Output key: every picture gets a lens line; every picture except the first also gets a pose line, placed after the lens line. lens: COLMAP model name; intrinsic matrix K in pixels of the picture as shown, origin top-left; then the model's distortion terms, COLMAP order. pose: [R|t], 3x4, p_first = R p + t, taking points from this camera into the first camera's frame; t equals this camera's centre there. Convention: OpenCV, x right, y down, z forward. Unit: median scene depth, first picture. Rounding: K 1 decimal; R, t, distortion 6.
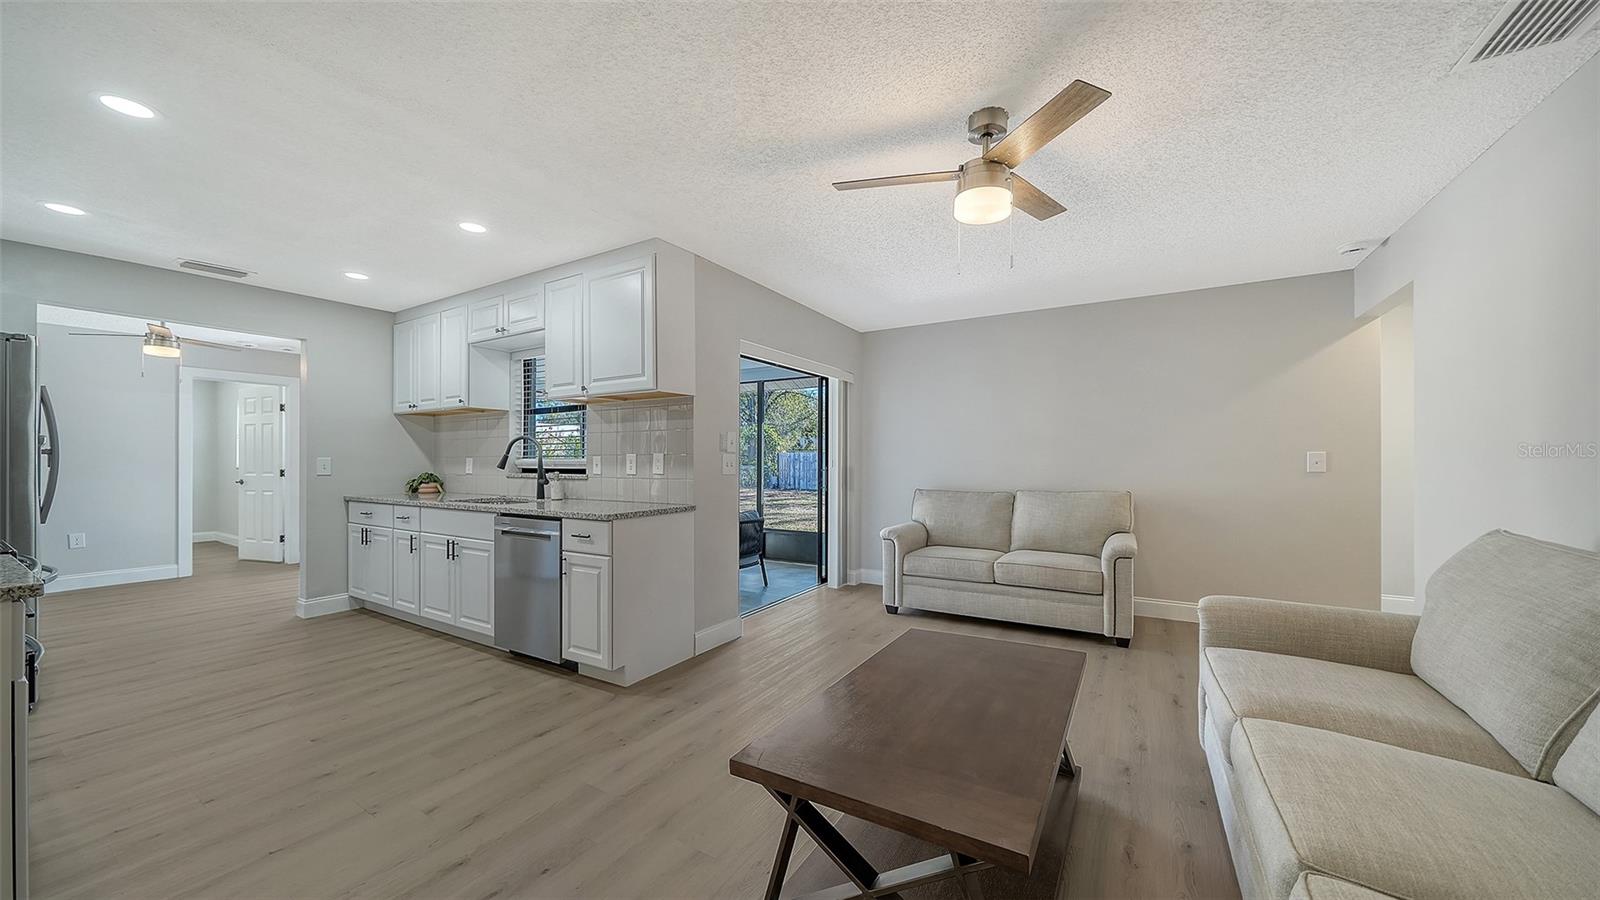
lens RADIAL K [[556.1, 0, 796.1], [0, 556.1, 456.1], [0, 0, 1]] dist [-0.000026, -0.000036]
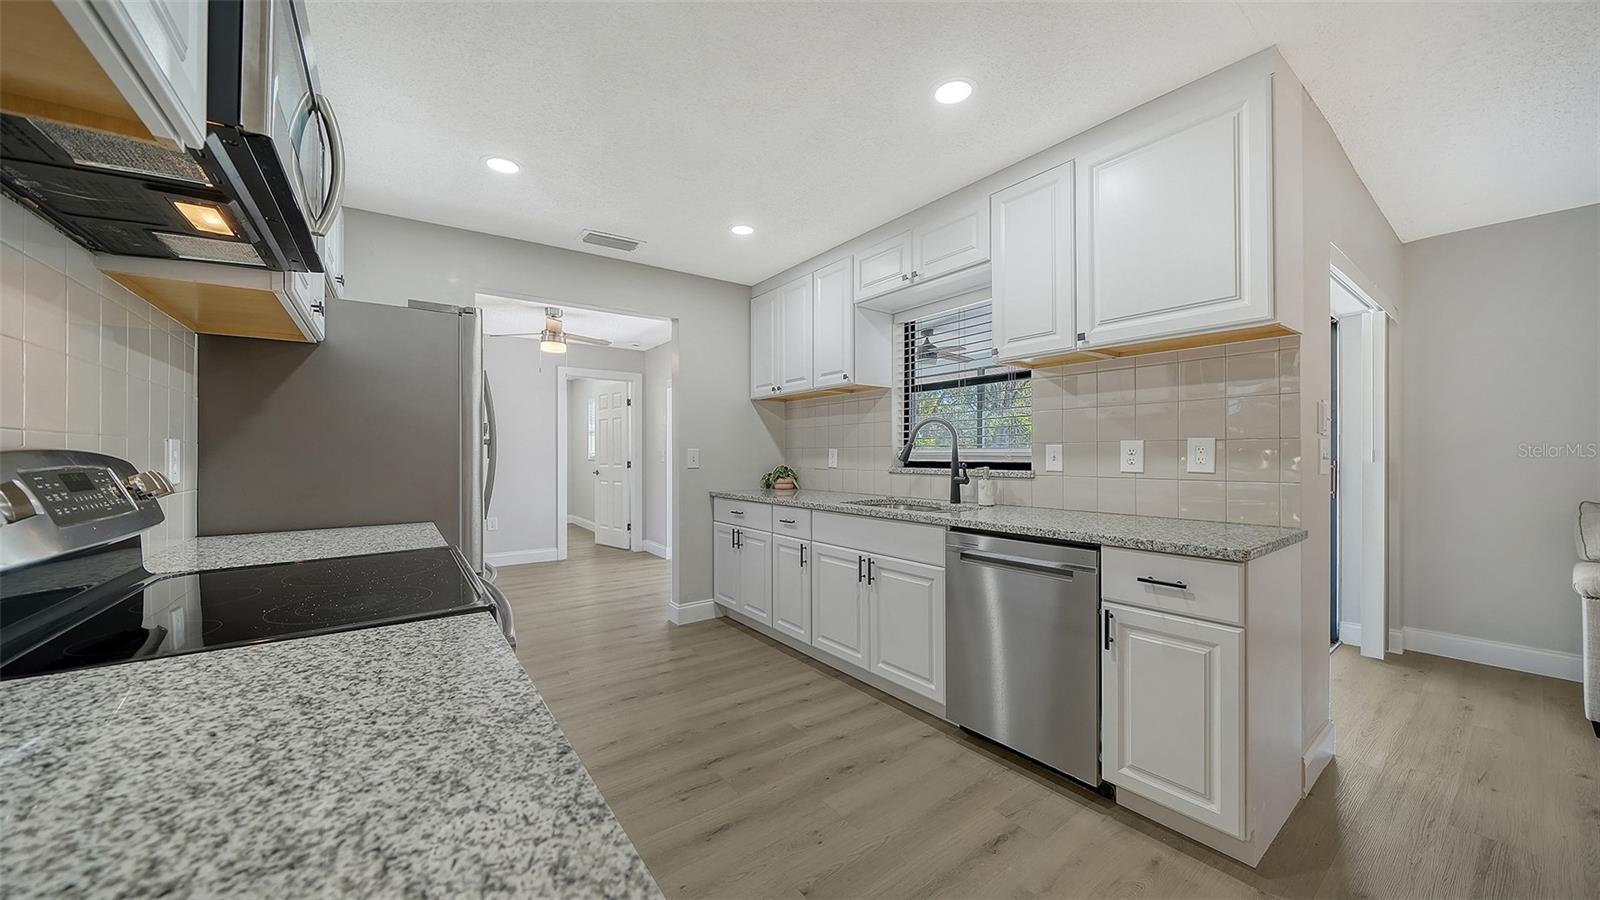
lens RADIAL K [[554.3, 0, 801.4], [0, 554.3, 449.0], [0, 0, 1]] dist [0.000981, 0.000093]
pose [[0.927186, -0.004612, -0.374573, -0.373119], [0.004737, 0.999989, -0.000587, 0.004783], [0.374571, -0.001230, 0.927197, 0.245198]]
